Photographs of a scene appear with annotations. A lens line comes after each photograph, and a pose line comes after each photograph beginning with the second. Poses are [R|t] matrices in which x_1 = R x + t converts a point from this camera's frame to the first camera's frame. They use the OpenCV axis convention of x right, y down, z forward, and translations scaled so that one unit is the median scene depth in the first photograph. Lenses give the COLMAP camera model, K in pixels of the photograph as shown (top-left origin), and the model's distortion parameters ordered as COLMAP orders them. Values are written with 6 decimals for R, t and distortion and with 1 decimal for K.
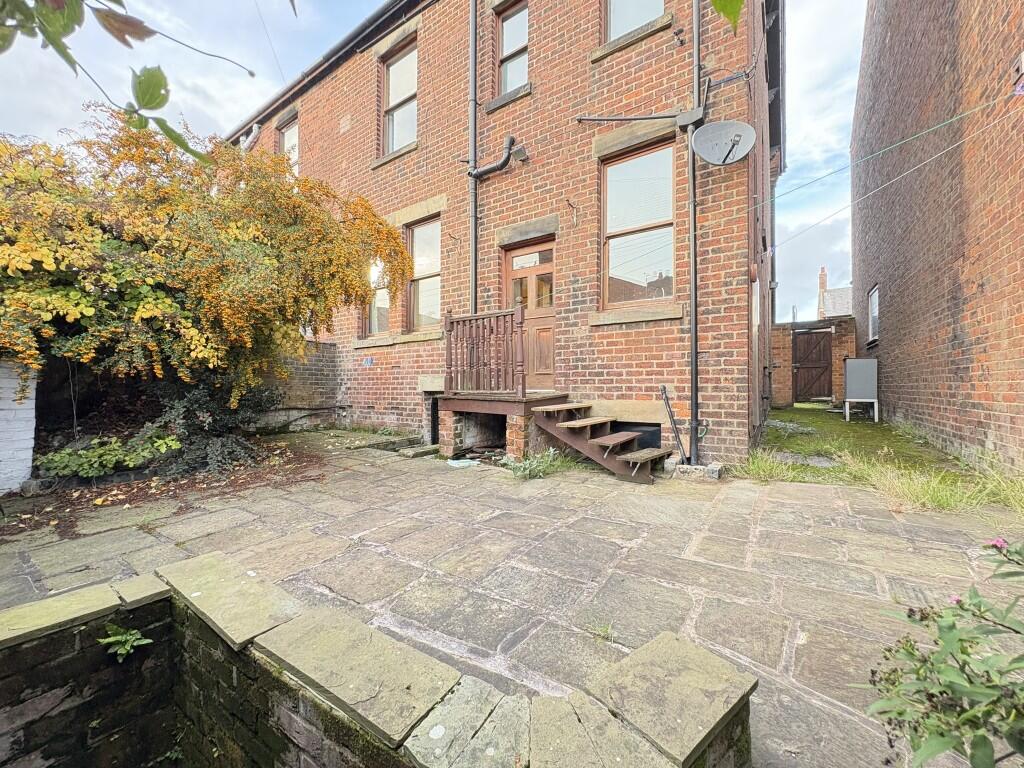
lens RADIAL K [[411.2, 0, 507.3], [0, 411.2, 382.6], [0, 0, 1]] dist [0.001714, 0.000191]
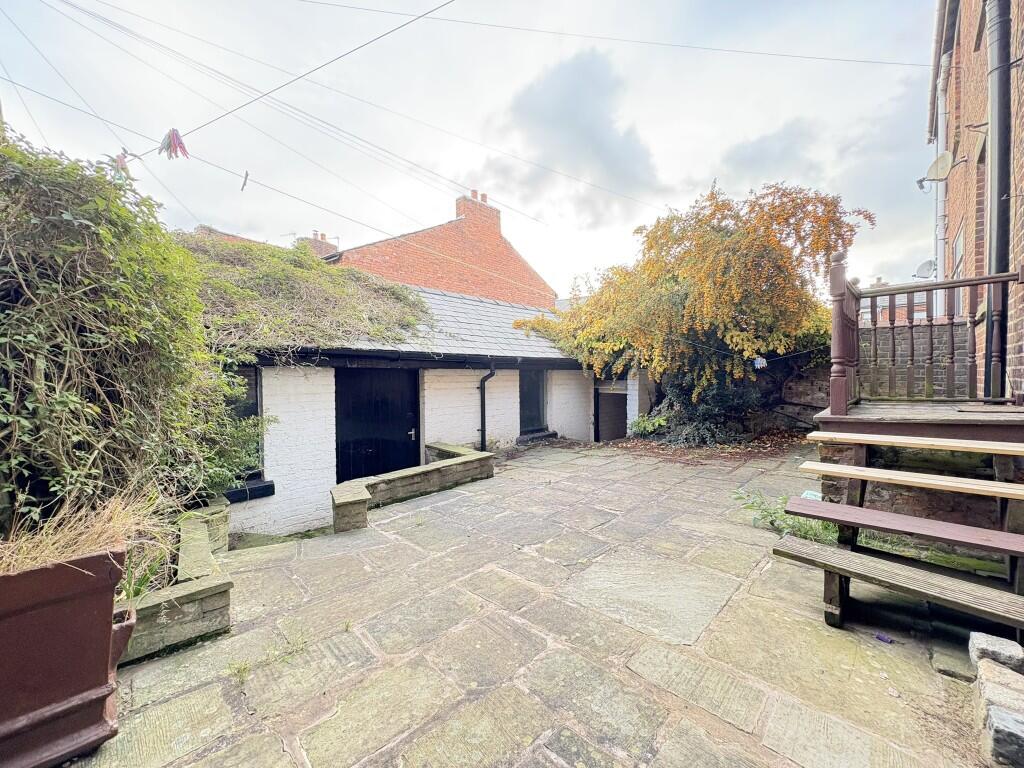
lens RADIAL K [[411.2, 0, 509.4], [0, 411.2, 382.9], [0, 0, 1]] dist [0.001714, 0.000191]
pose [[-0.182873, 0.018914, -0.982955, 1.297742], [0.022305, 0.999637, 0.015085, -0.055448], [0.982883, -0.019166, -0.183229, 1.111414]]
